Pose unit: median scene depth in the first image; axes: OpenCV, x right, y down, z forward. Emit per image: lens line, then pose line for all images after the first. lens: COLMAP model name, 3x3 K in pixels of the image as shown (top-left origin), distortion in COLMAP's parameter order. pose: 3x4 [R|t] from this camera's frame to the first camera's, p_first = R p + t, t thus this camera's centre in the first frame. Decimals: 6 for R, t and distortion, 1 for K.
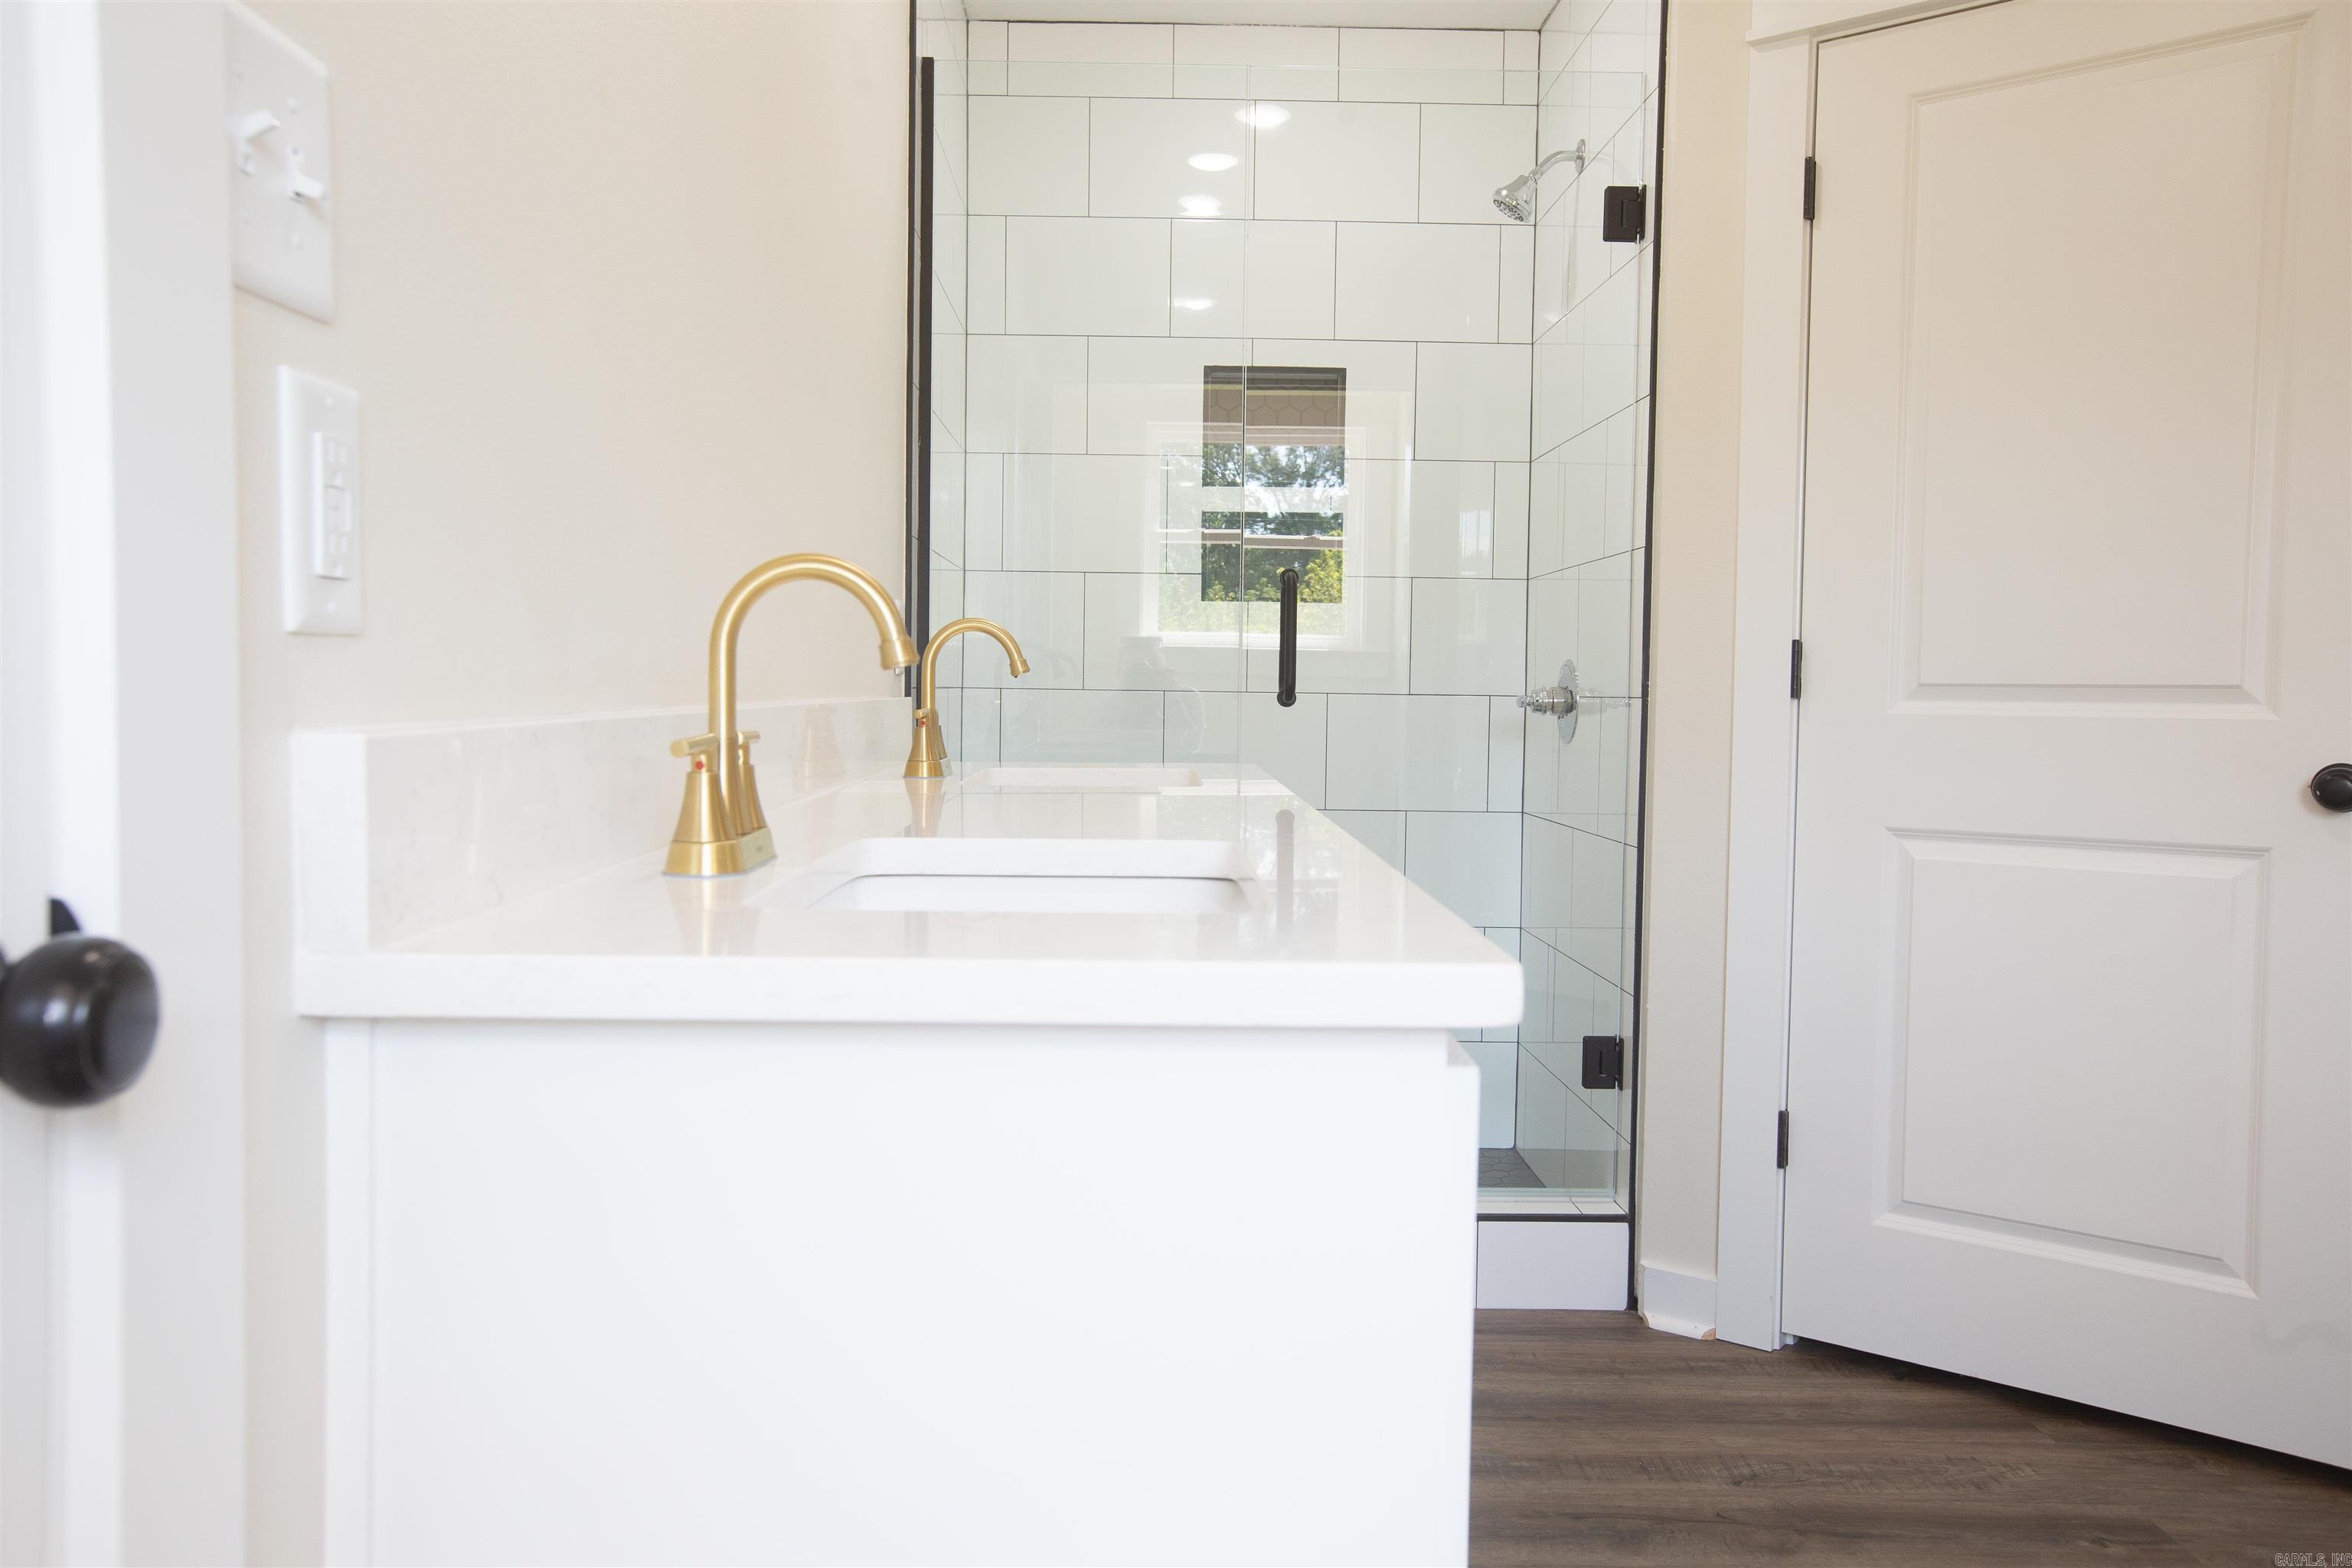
lens RADIAL K [[1759.7, 0, 1162.7], [0, 1759.7, 770.3], [0, 0, 1]] dist [-0.024319, 0.086505]
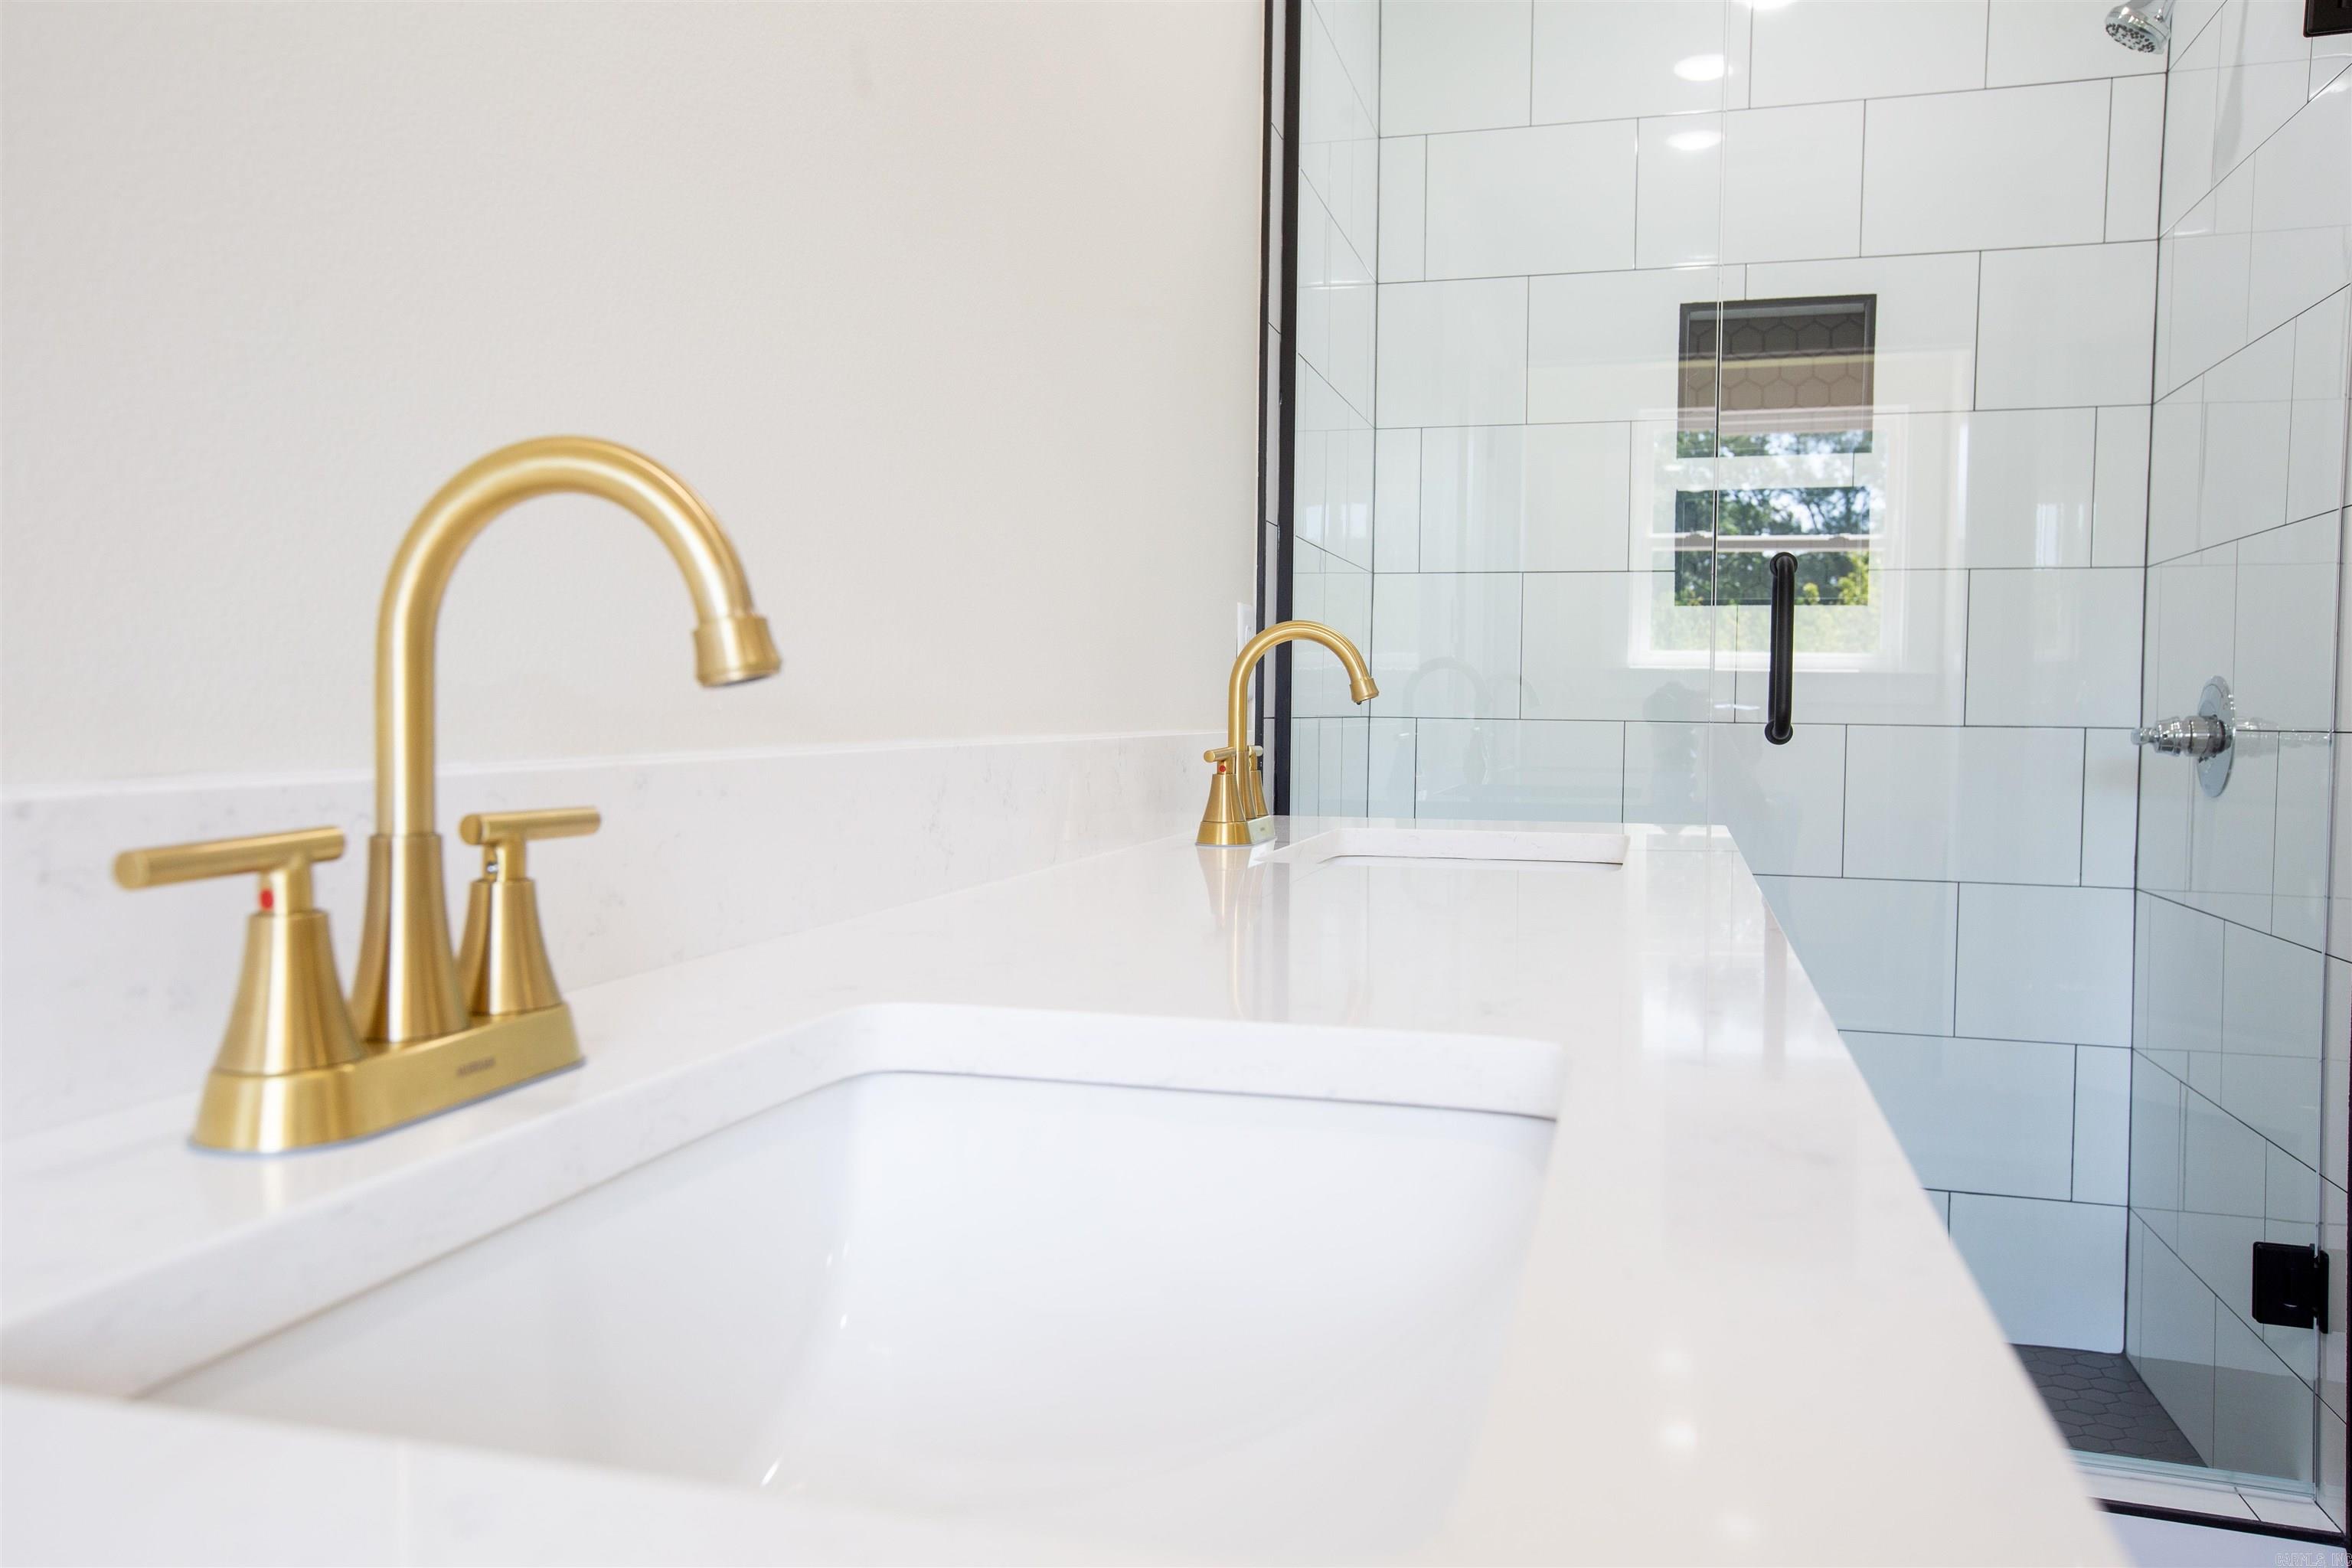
lens RADIAL K [[1759.7, 0, 1162.7], [0, 1759.7, 770.3], [0, 0, 1]] dist [-0.024319, 0.086505]
pose [[0.958939, 0.008264, -0.283490, 0.029034], [-0.012510, 0.999835, -0.013168, -0.011528], [0.283335, 0.016174, 0.958885, 0.214186]]
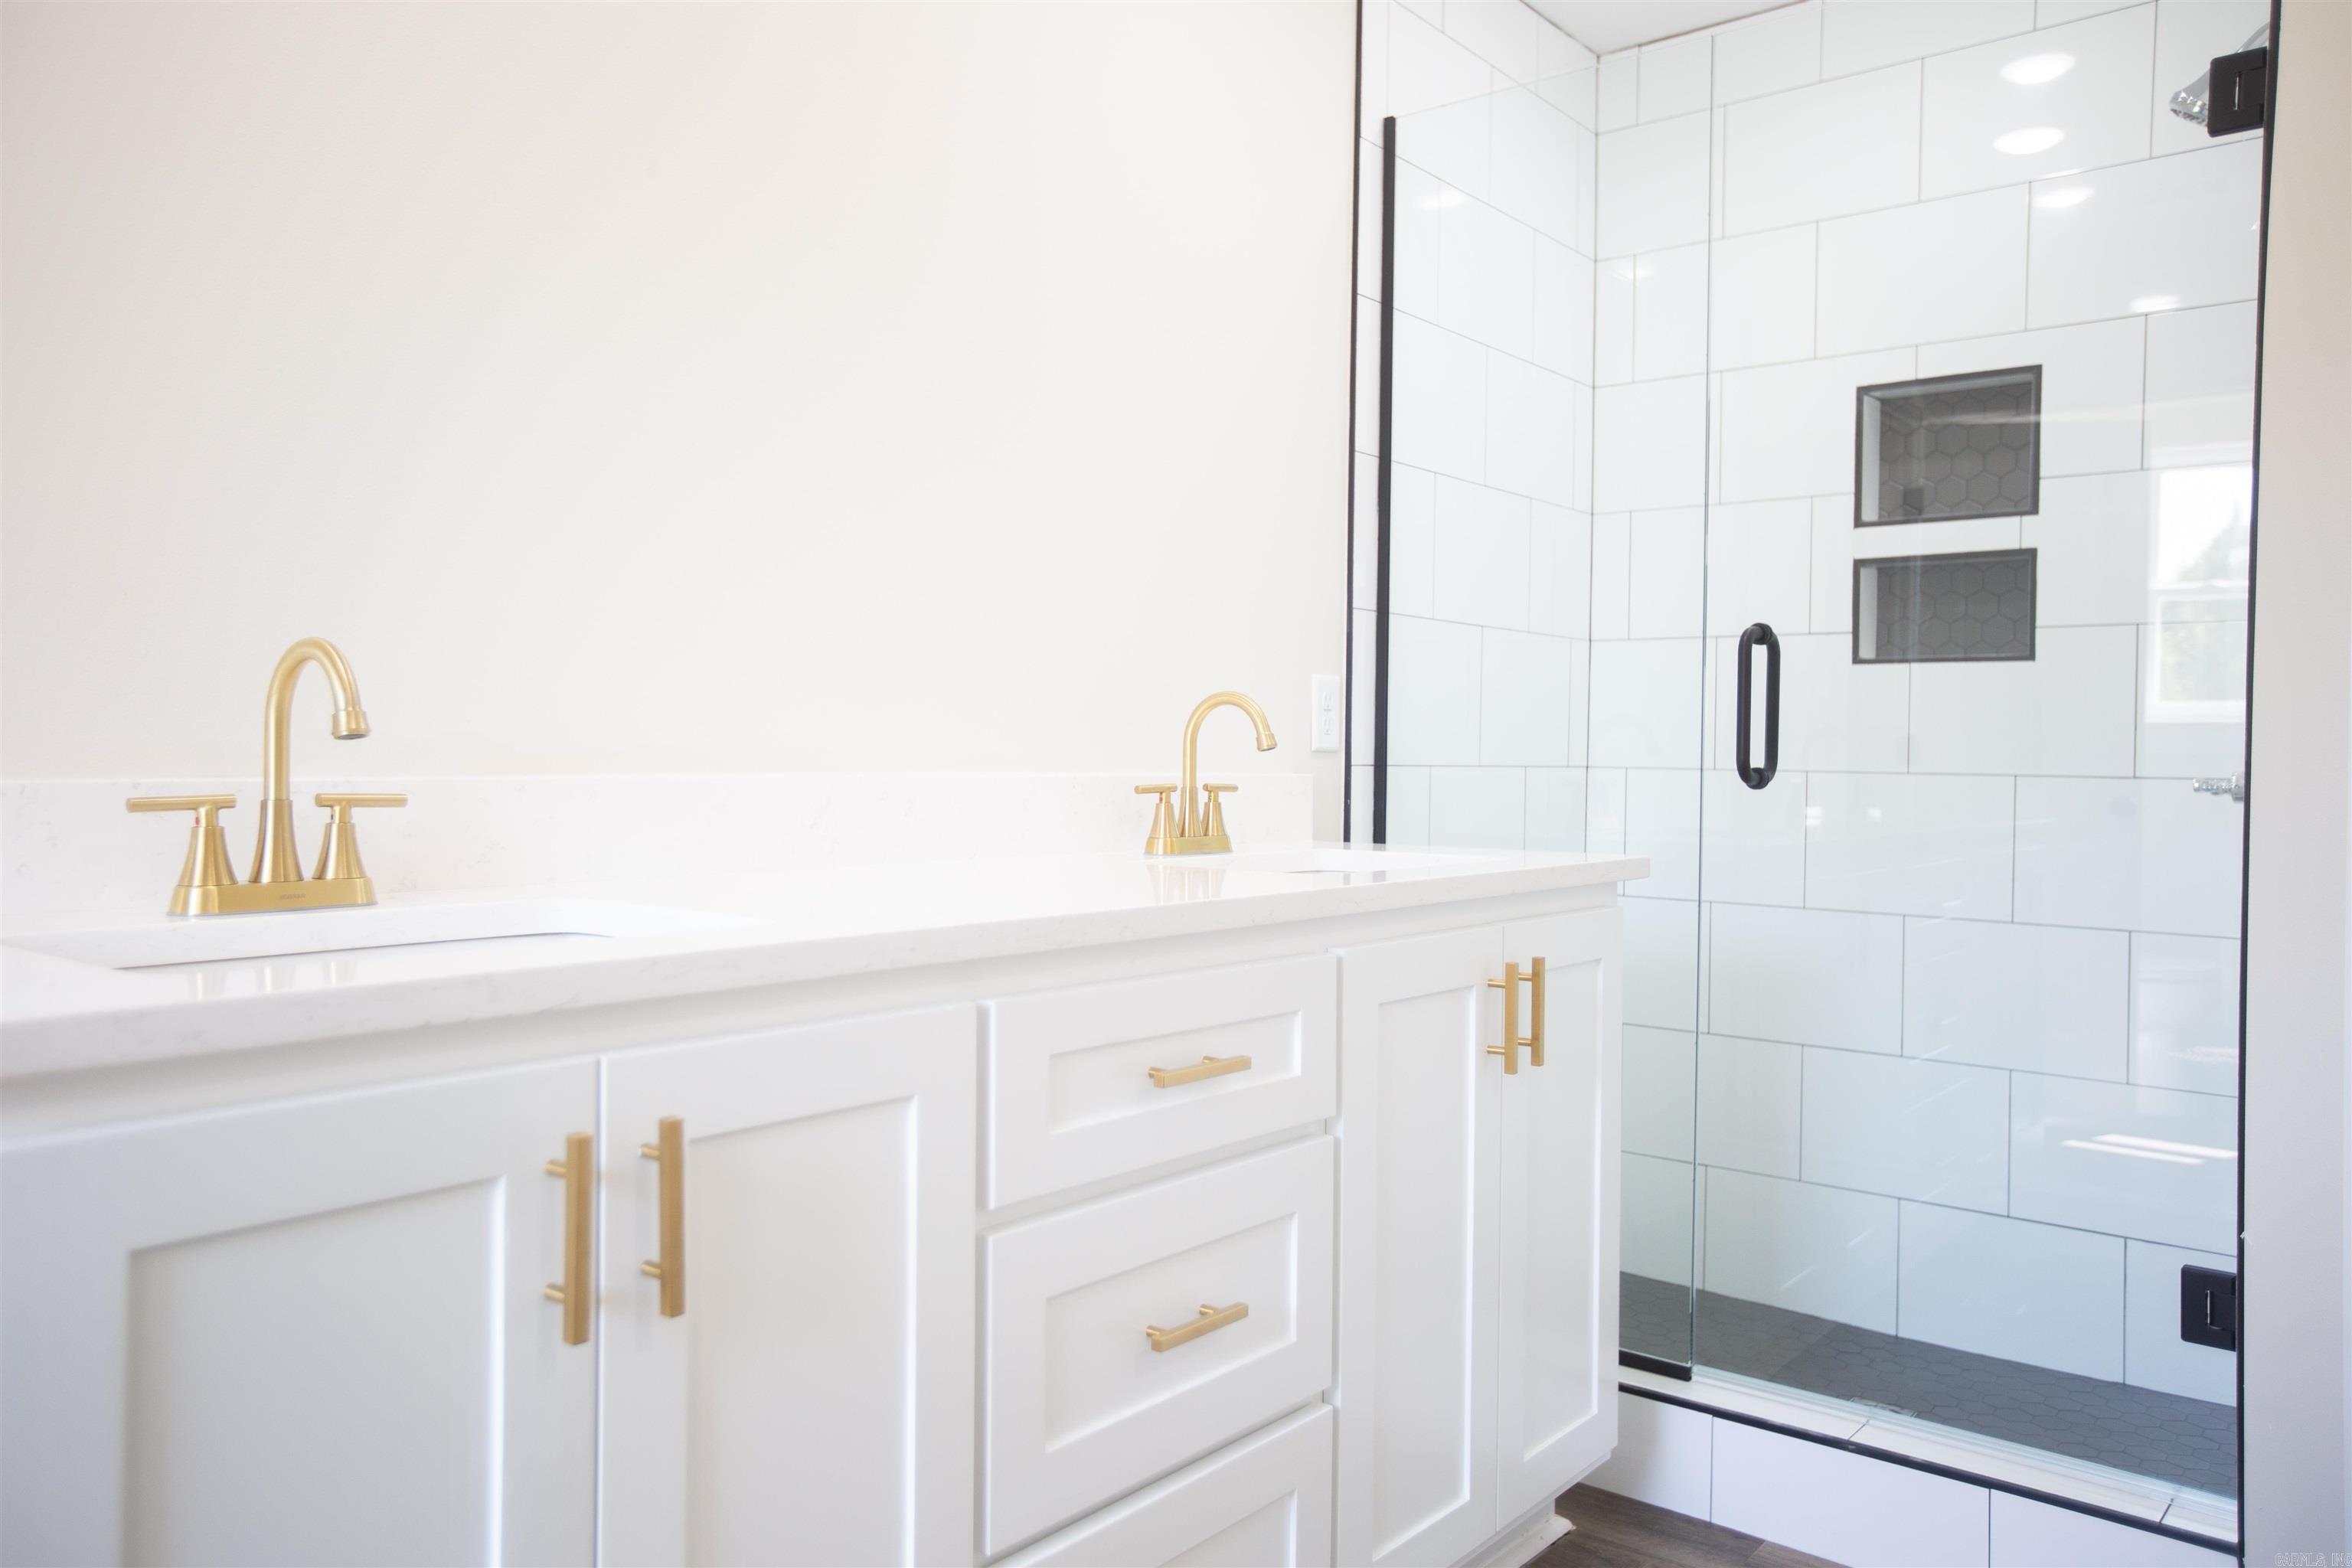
lens RADIAL K [[1756.9, 0, 1167.8], [0, 1756.9, 770.3], [0, 0, 1]] dist [-0.032309, 0.089439]
pose [[0.775313, 0.002607, -0.631571, 0.328860], [-0.033445, 0.998758, -0.036934, -0.005337], [0.630690, 0.049758, 0.774438, 0.171043]]
